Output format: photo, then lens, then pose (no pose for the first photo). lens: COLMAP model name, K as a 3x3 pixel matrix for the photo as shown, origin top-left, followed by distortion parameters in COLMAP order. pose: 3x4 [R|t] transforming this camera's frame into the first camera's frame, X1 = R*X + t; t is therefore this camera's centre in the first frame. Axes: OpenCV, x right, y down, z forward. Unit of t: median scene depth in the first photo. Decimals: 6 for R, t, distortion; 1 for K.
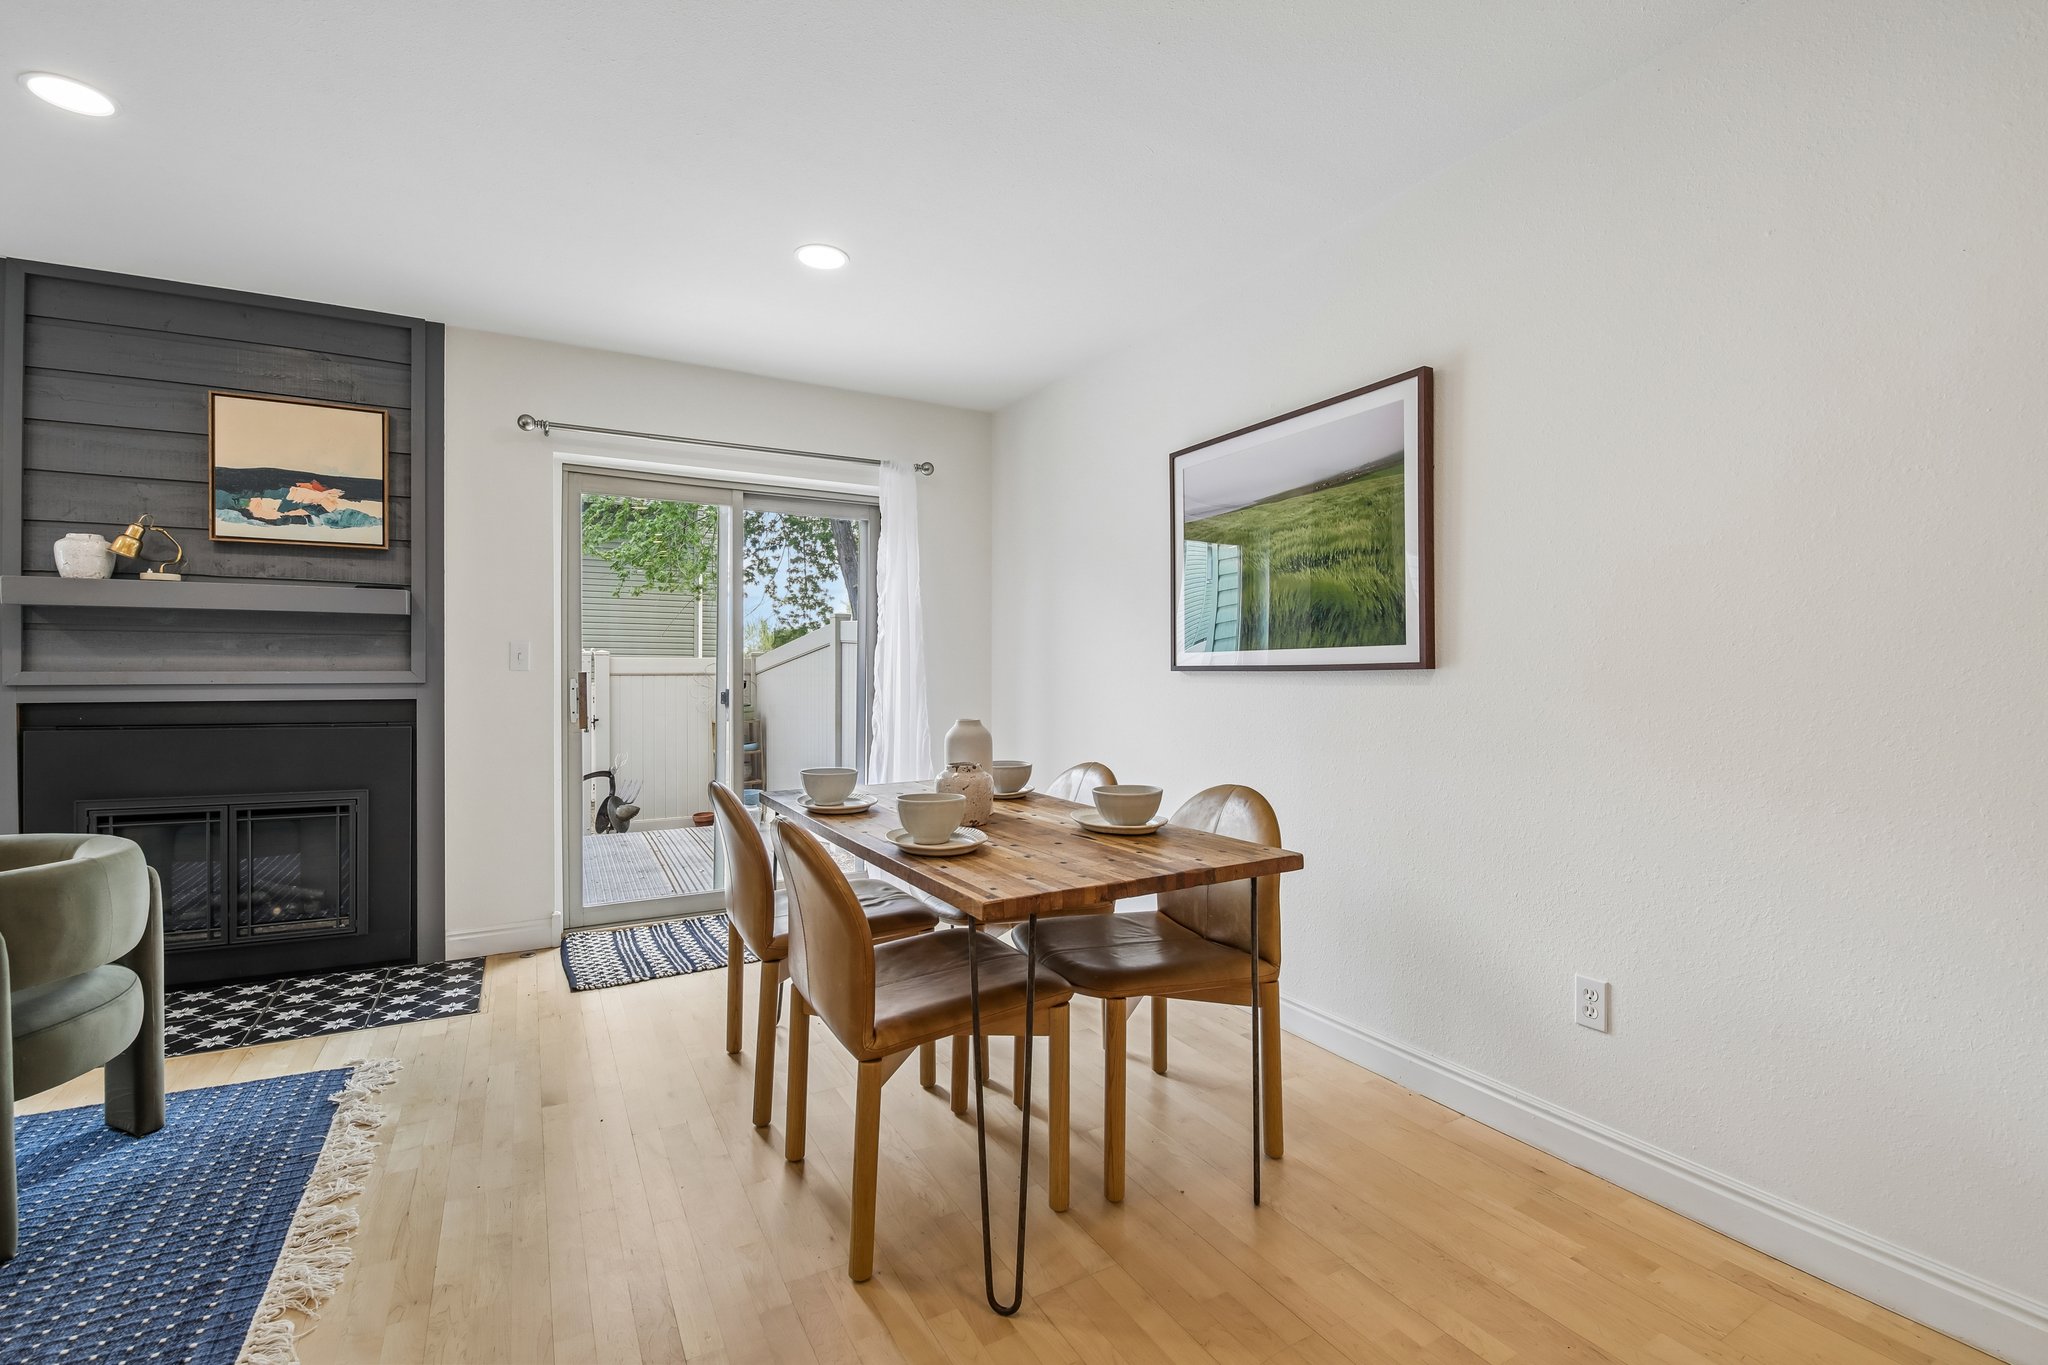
lens RADIAL K [[894.3, 0, 1020.5], [0, 894.3, 678.7], [0, 0, 1]] dist [-0.008698, -0.007018]
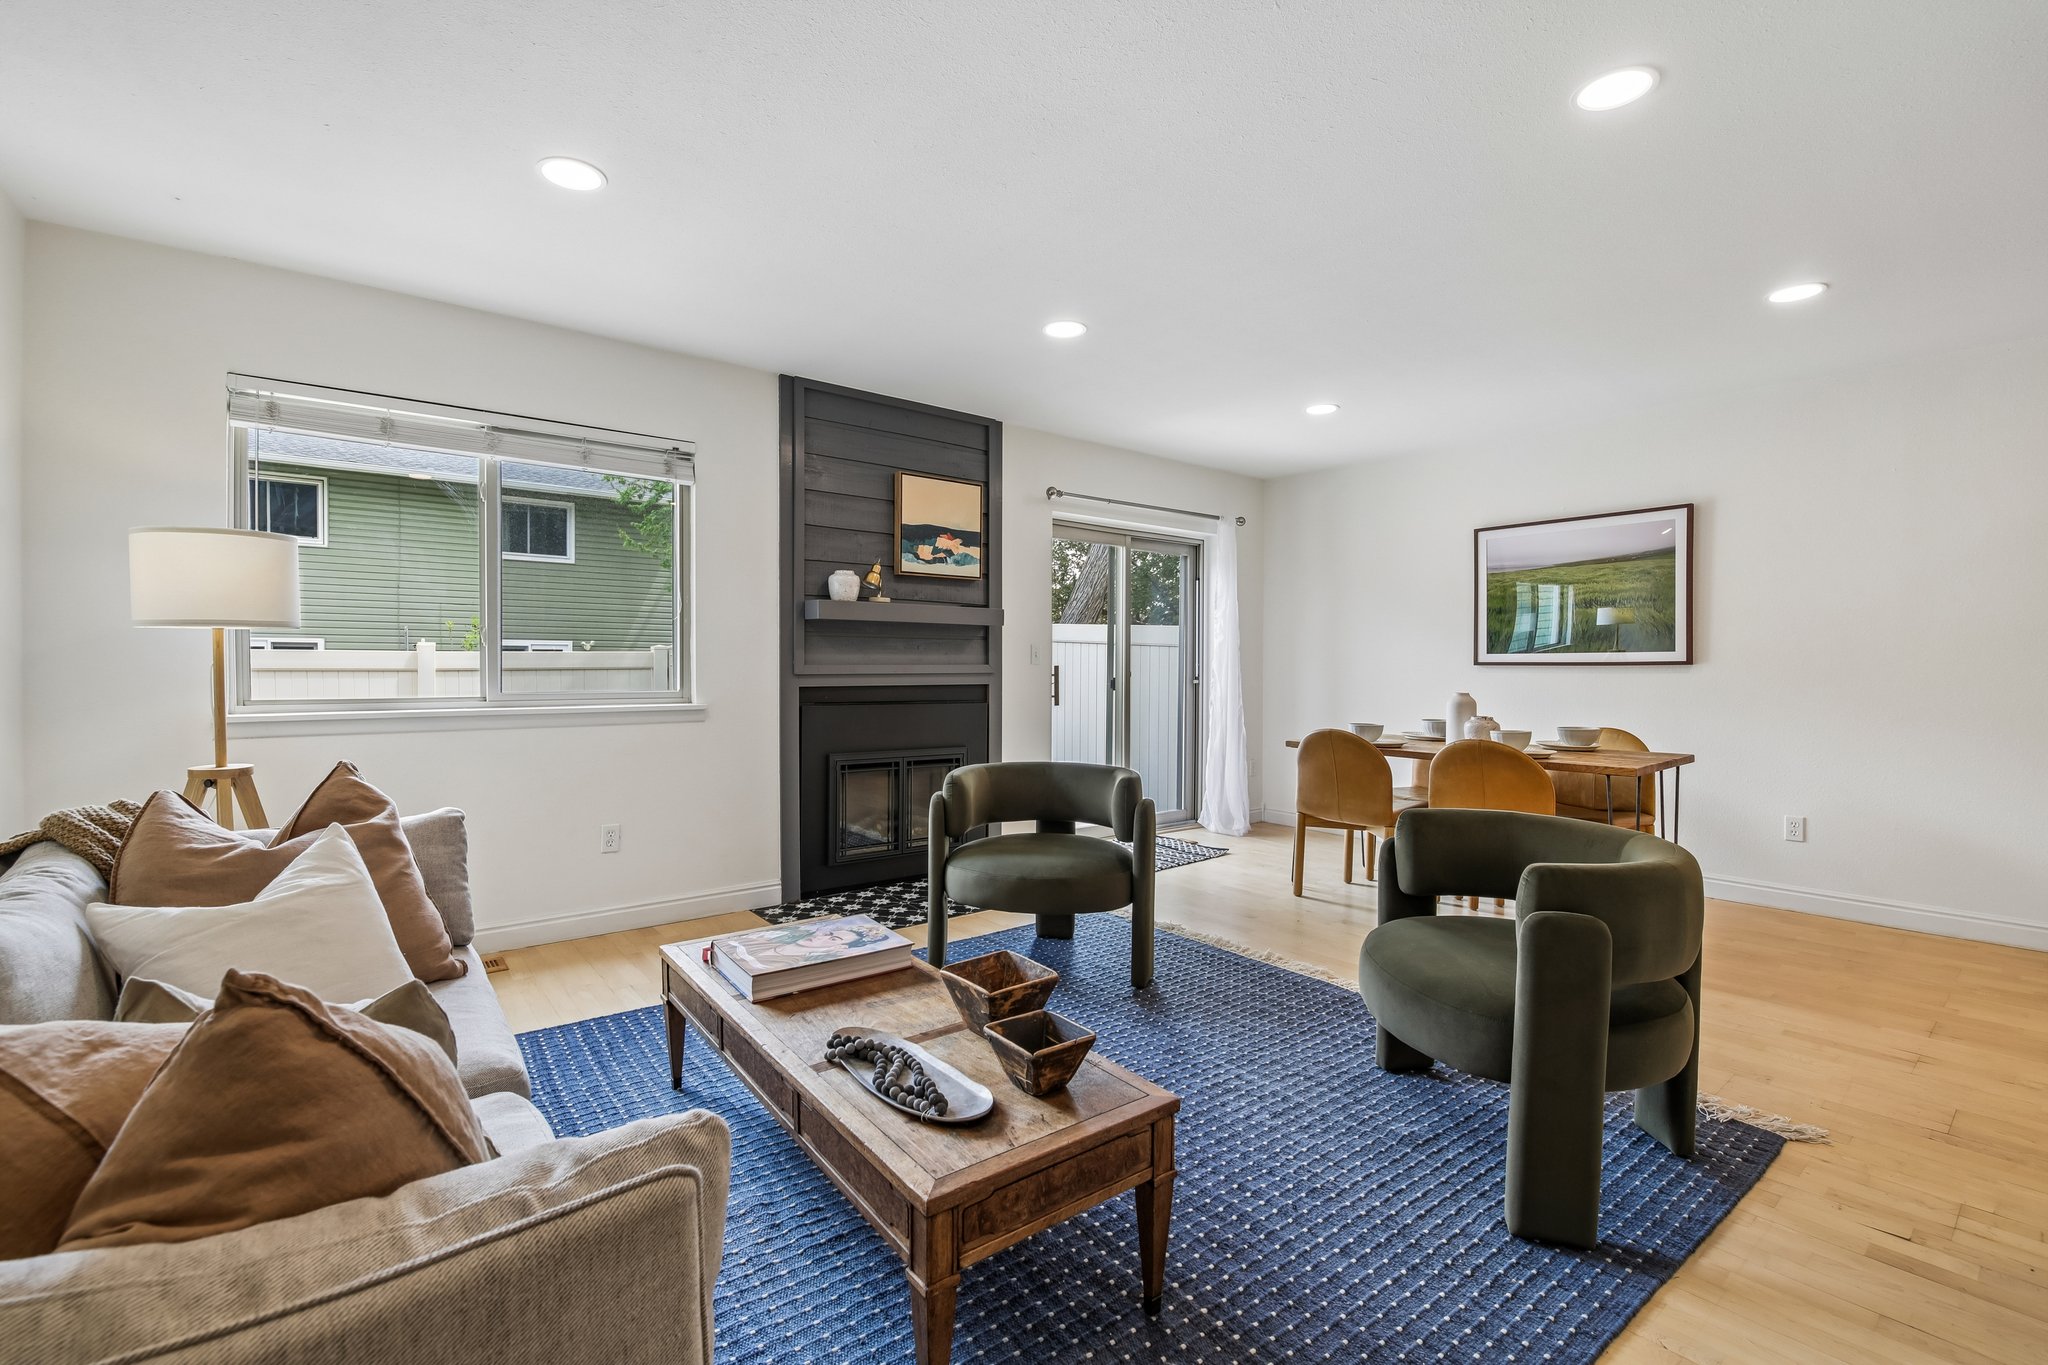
lens RADIAL K [[894.3, 0, 1020.5], [0, 894.3, 678.7], [0, 0, 1]] dist [-0.008698, -0.007018]
pose [[0.987679, -0.001413, 0.156488, -0.915594], [0.000307, 0.999975, 0.007090, 0.003813], [-0.156494, -0.006955, 0.987654, -0.463648]]
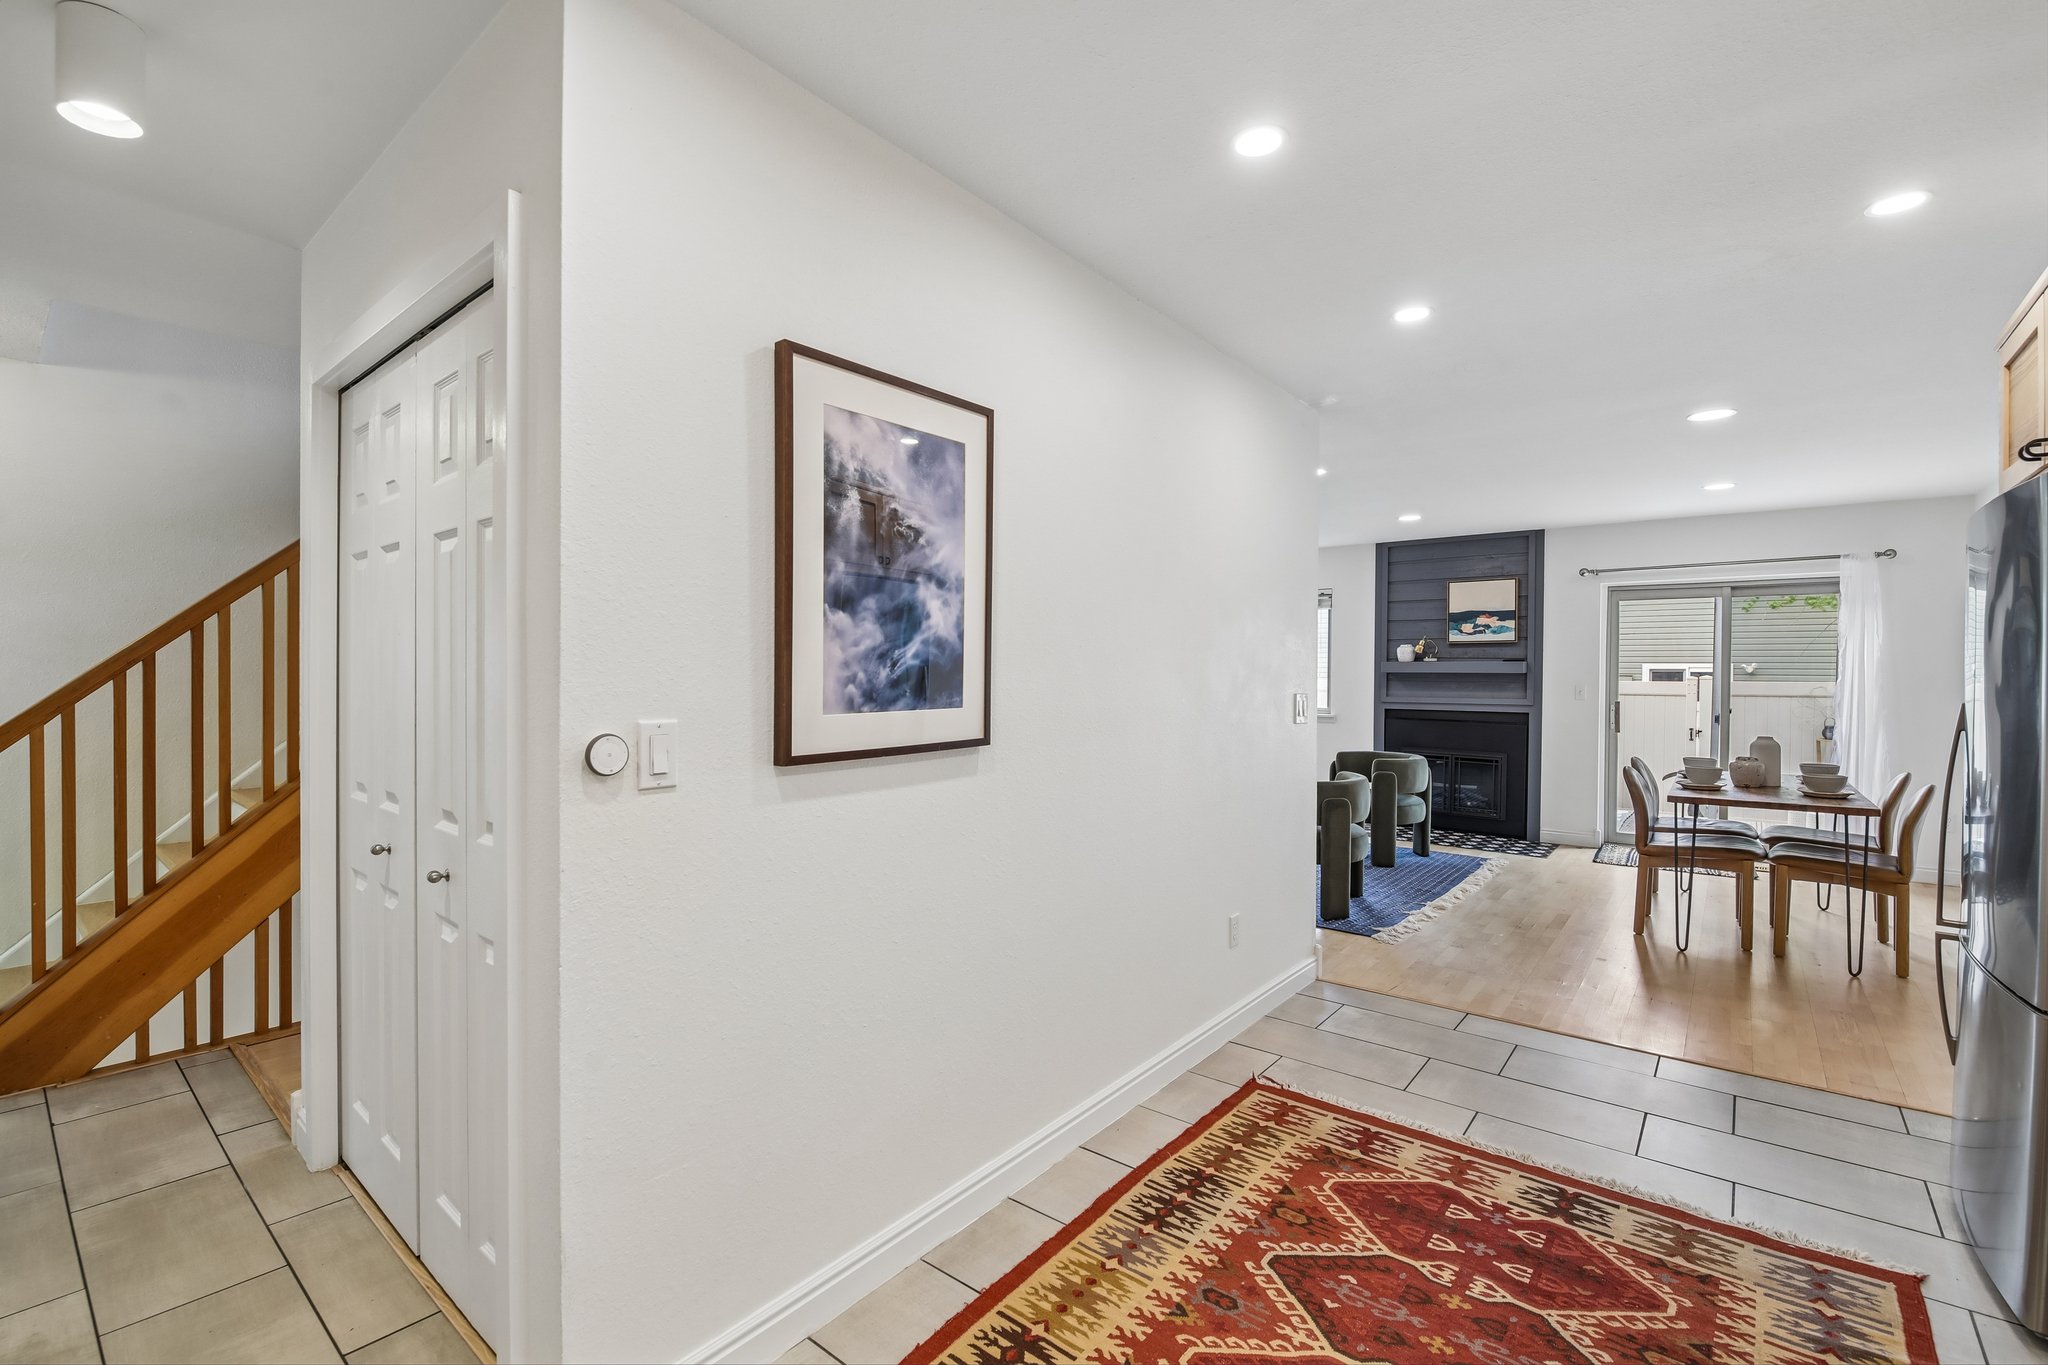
lens RADIAL K [[891.0, 0, 1003.5], [0, 891.0, 687.5], [0, 0, 1]] dist [-0.014862, -0.005876]
pose [[0.359072, 0.013494, -0.933212, 0.869986], [-0.011355, 0.999885, 0.010089, -0.045858], [0.933241, 0.006974, 0.359183, -0.956793]]
